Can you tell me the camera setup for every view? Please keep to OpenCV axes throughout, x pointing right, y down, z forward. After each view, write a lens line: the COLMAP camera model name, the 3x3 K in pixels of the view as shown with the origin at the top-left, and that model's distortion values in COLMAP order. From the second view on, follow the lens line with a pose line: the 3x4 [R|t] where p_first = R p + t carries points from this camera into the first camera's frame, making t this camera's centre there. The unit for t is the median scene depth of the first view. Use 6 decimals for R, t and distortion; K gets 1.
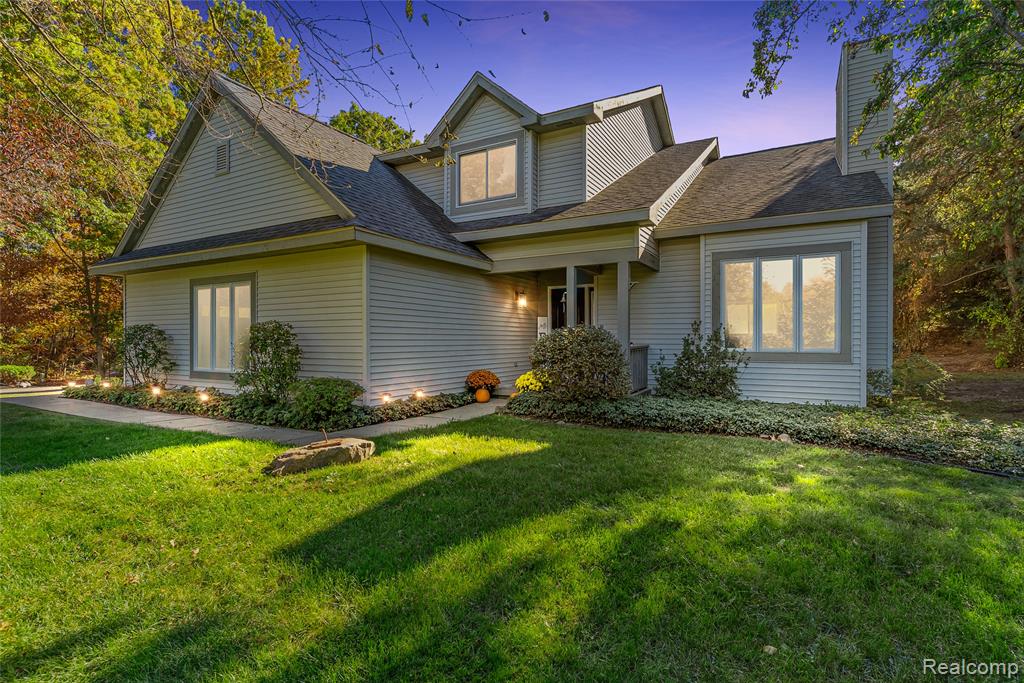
lens RADIAL K [[487.5, 0, 512.3], [0, 487.5, 345.0], [0, 0, 1]] dist [0.000843, 0.000890]
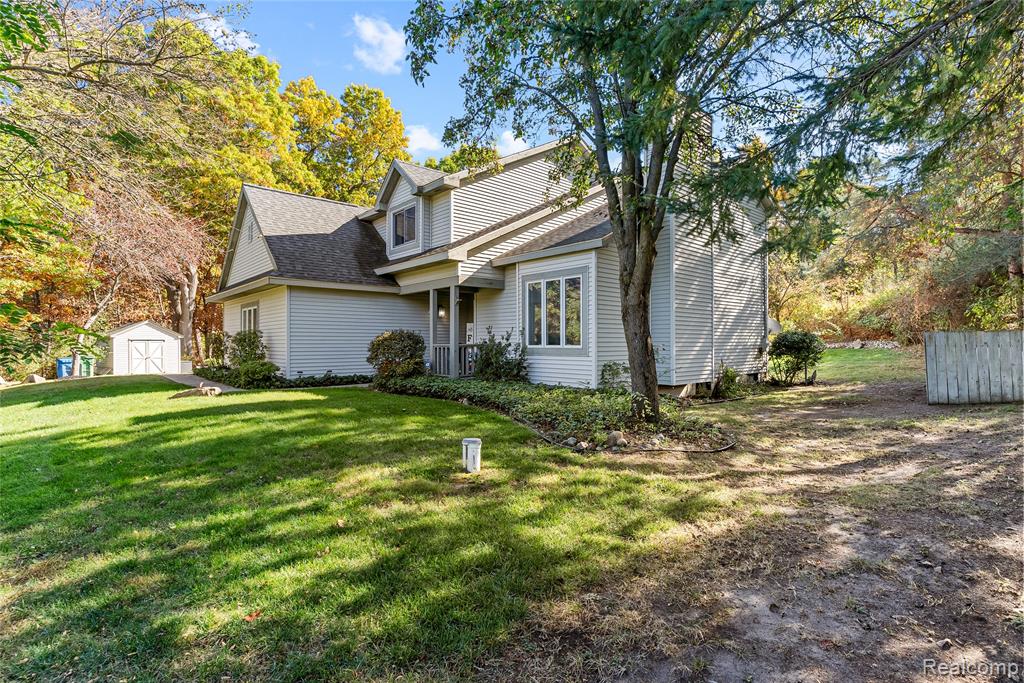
lens RADIAL K [[487.5, 0, 515.7], [0, 487.5, 337.3], [0, 0, 1]] dist [0.000843, 0.000890]
pose [[0.947338, -0.005769, -0.320184, 0.819945], [-0.000905, 0.999785, -0.020694, 0.011941], [0.320235, 0.019894, 0.947129, -0.297498]]
